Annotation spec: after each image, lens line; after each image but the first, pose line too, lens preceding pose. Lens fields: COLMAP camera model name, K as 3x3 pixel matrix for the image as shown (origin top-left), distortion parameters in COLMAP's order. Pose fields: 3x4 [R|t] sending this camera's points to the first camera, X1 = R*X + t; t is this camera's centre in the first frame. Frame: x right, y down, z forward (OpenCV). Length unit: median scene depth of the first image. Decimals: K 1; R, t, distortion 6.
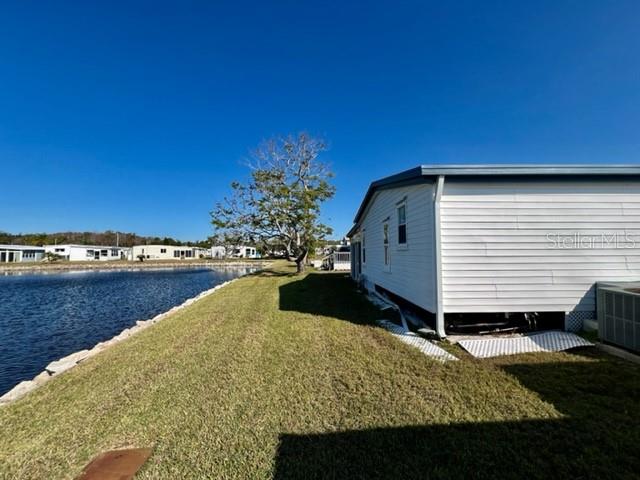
lens RADIAL K [[256.0, 0, 320.9], [0, 256.0, 242.0], [0, 0, 1]] dist [-0.004362, 0.001427]
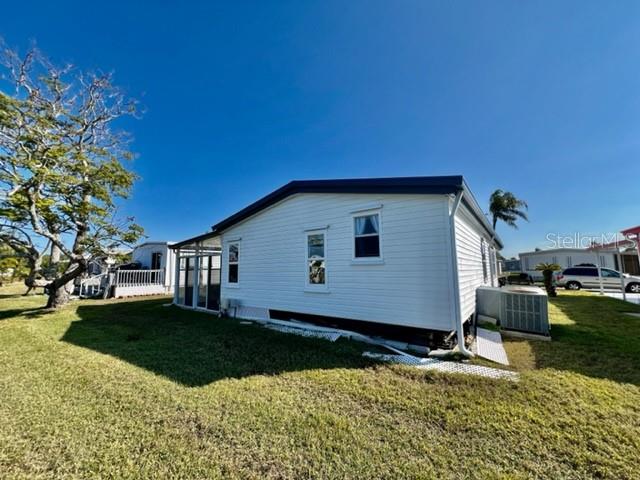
lens RADIAL K [[256.0, 0, 320.2], [0, 256.0, 240.7], [0, 0, 1]] dist [-0.004362, 0.001427]
pose [[0.626277, 0.089855, 0.774406, -0.438993], [-0.027335, 0.995256, -0.093373, 0.033037], [-0.779122, 0.037309, 0.625762, 0.541664]]
